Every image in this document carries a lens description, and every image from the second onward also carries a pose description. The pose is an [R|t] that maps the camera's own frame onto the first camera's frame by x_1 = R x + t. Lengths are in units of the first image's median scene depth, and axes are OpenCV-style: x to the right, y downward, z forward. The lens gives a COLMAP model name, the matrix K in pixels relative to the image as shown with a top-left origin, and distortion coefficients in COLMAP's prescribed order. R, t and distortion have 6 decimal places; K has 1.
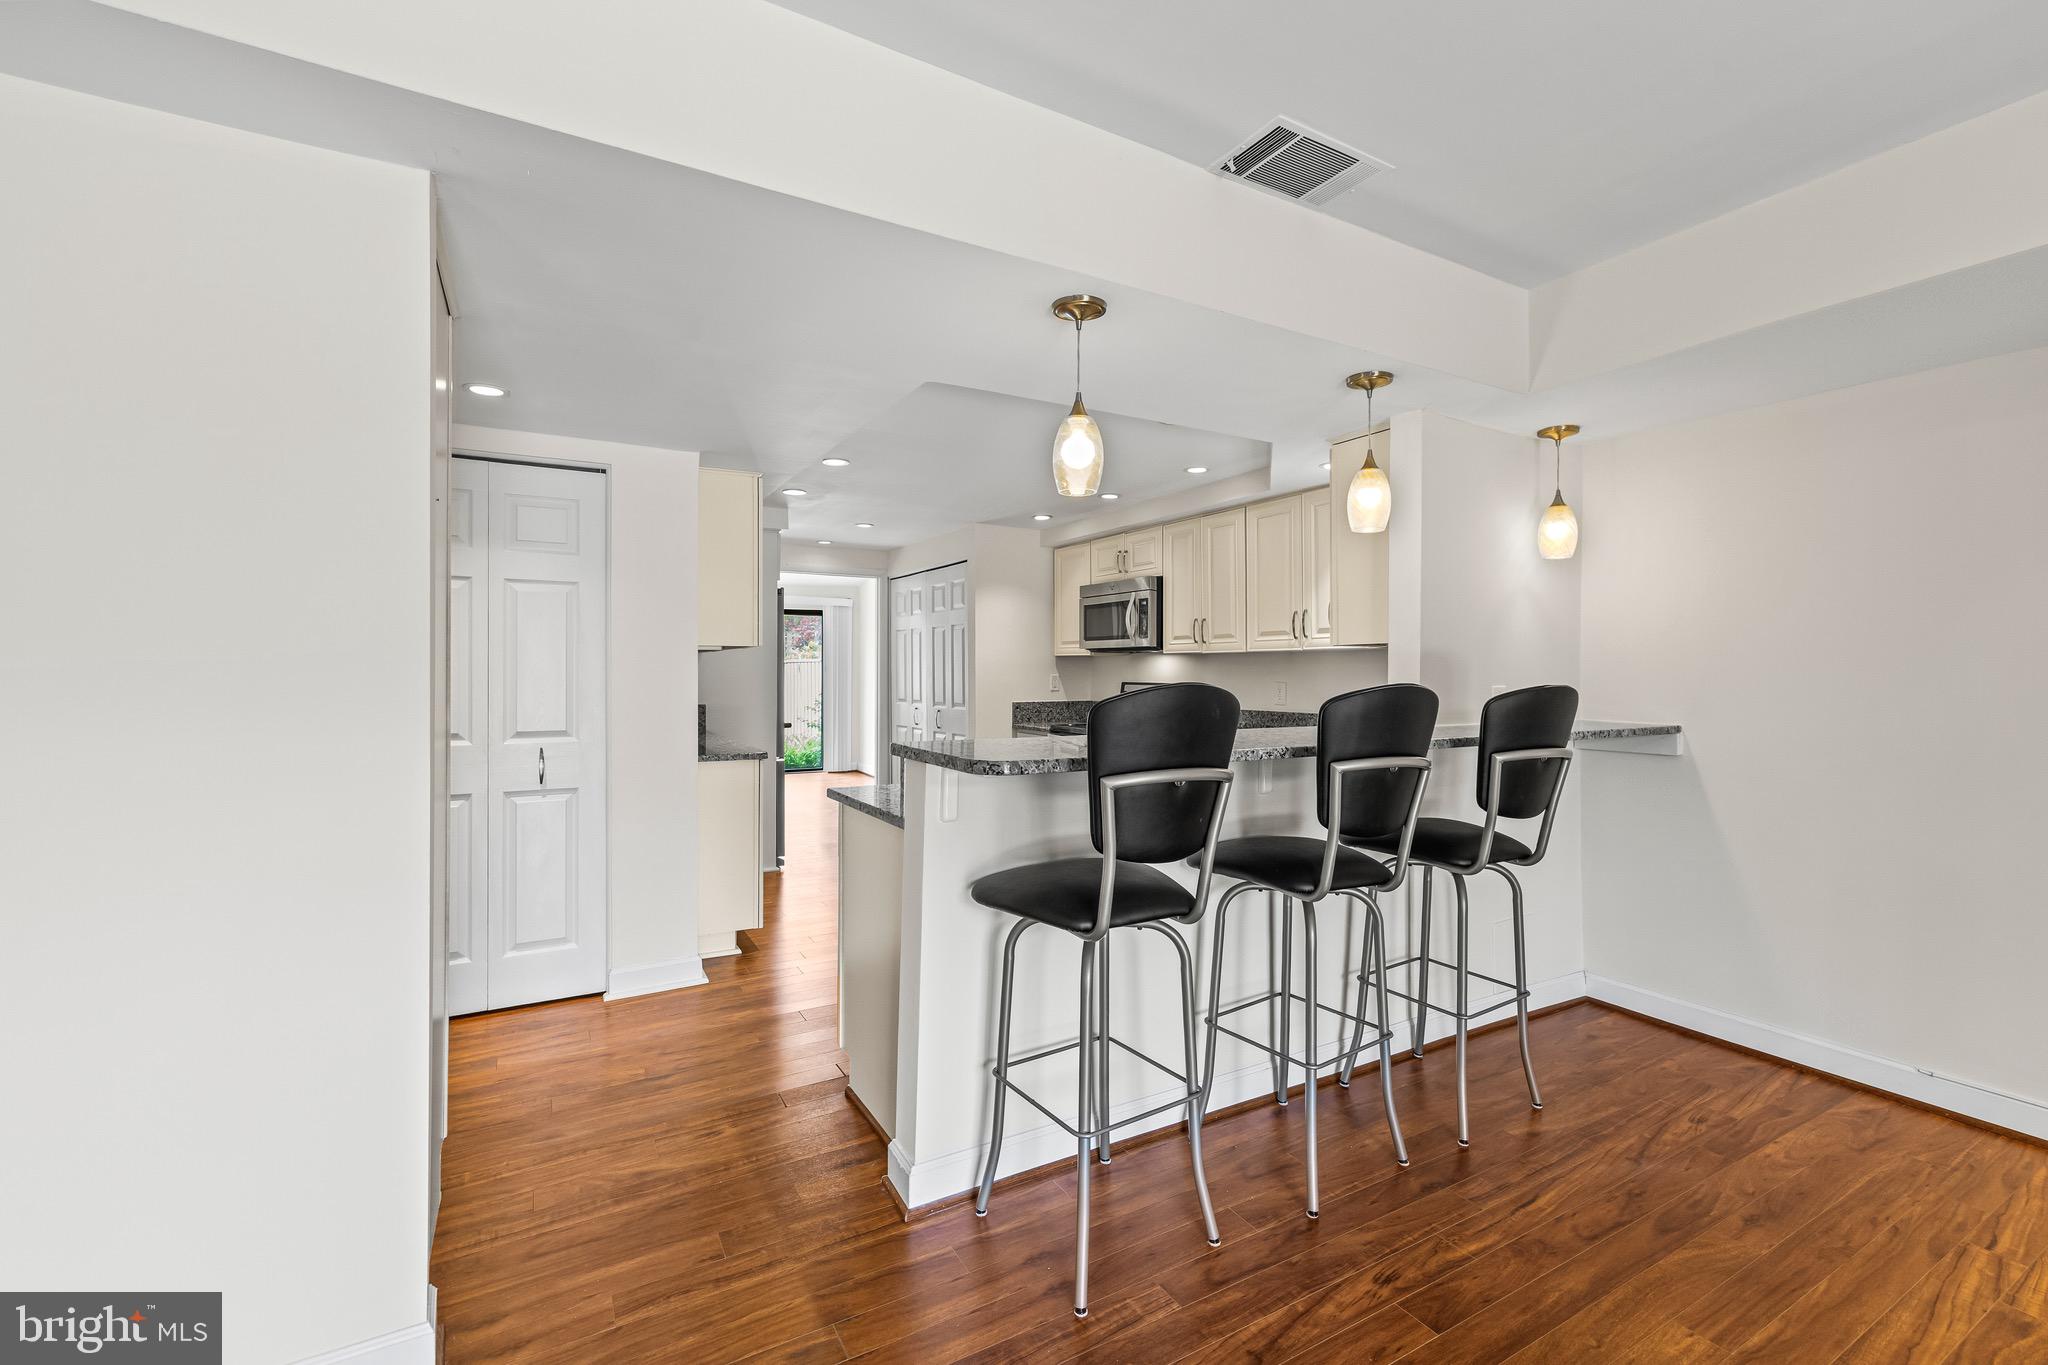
lens RADIAL K [[868.9, 0, 1029.3], [0, 868.9, 676.2], [0, 0, 1]] dist [0.001814, 0.002294]
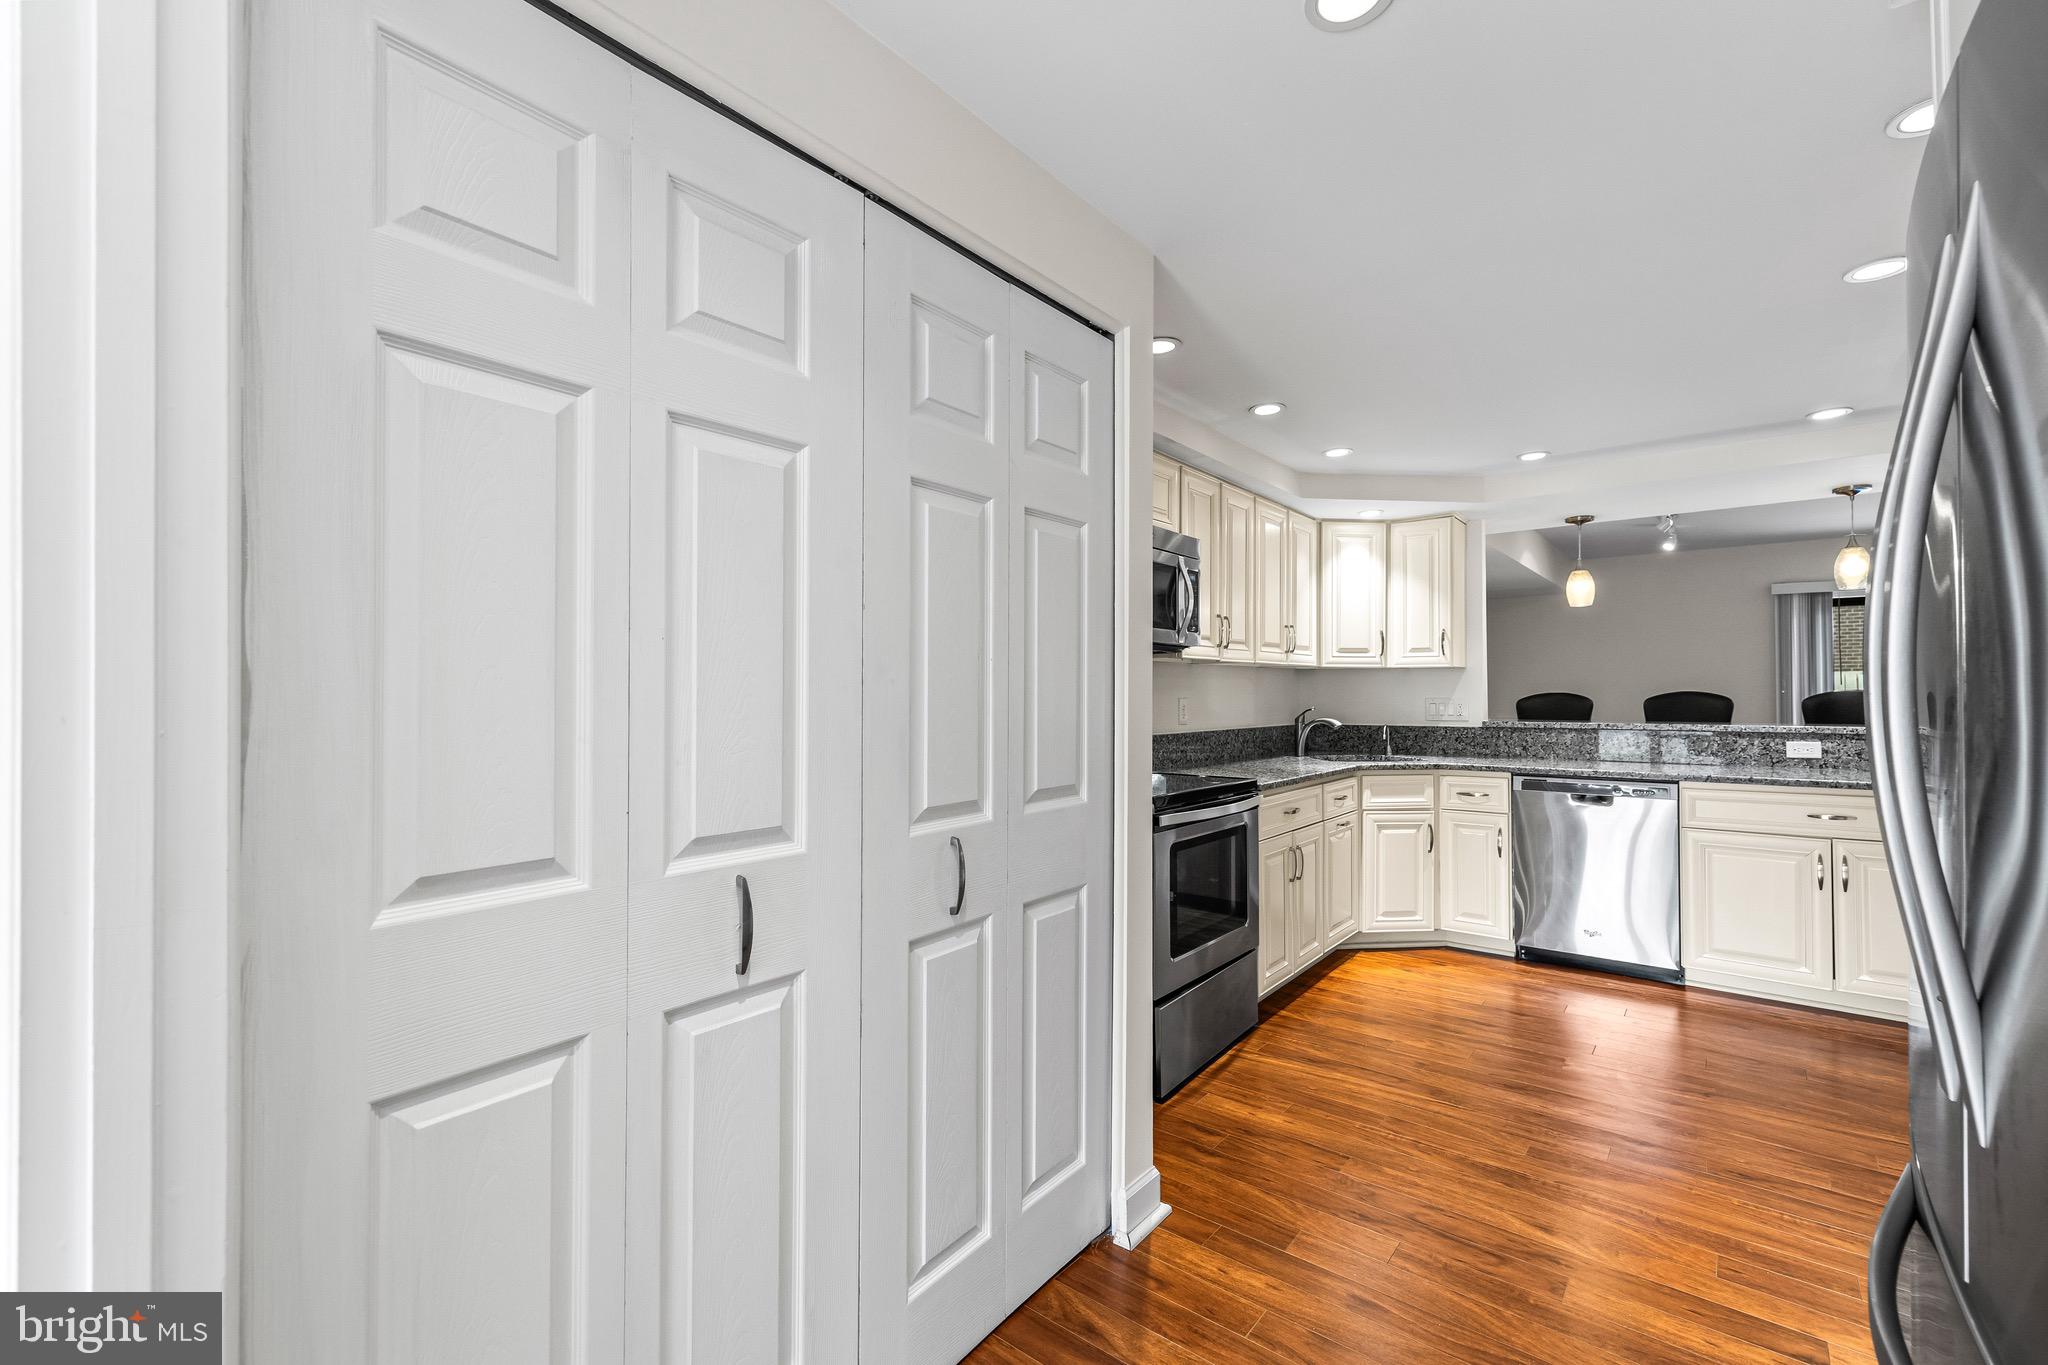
lens RADIAL K [[868.9, 0, 1025.1], [0, 868.9, 685.9], [0, 0, 1]] dist [0.001814, 0.002294]
pose [[-0.360723, 0.007445, 0.932643, -0.381850], [0.005925, 0.999966, -0.005691, -0.001375], [-0.932654, 0.003473, -0.360755, 1.220036]]
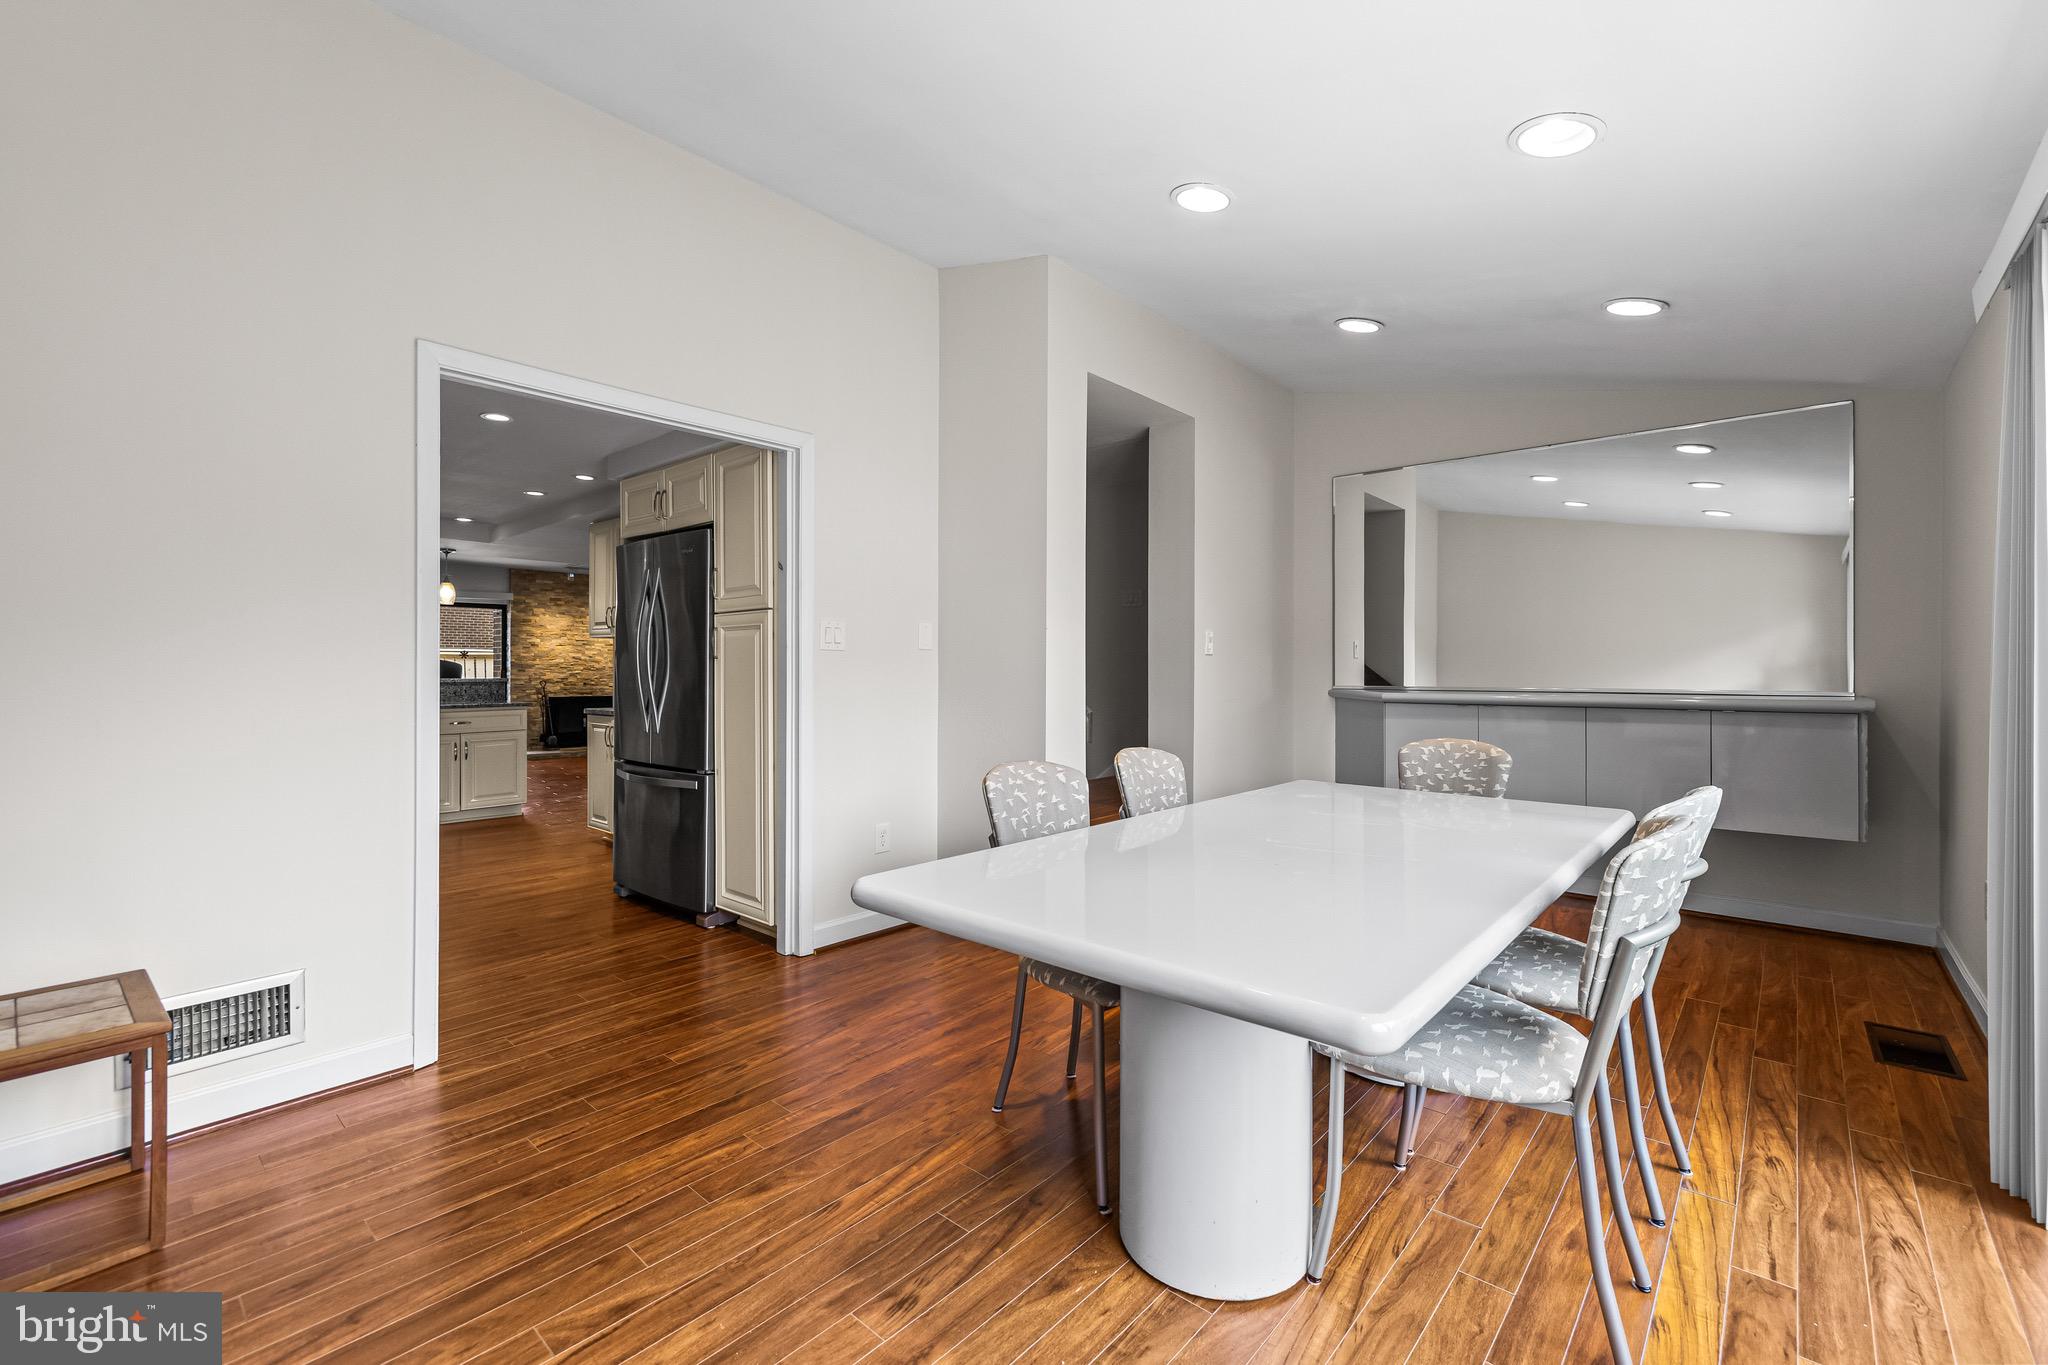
lens RADIAL K [[868.9, 0, 1022.1], [0, 868.9, 665.0], [0, 0, 1]] dist [0.001814, 0.002294]
pose [[-0.950644, -0.005506, -0.310234, -0.380860], [-0.005273, 0.999985, -0.001590, 0.008708], [0.310239, 0.000124, -0.950659, 1.822218]]
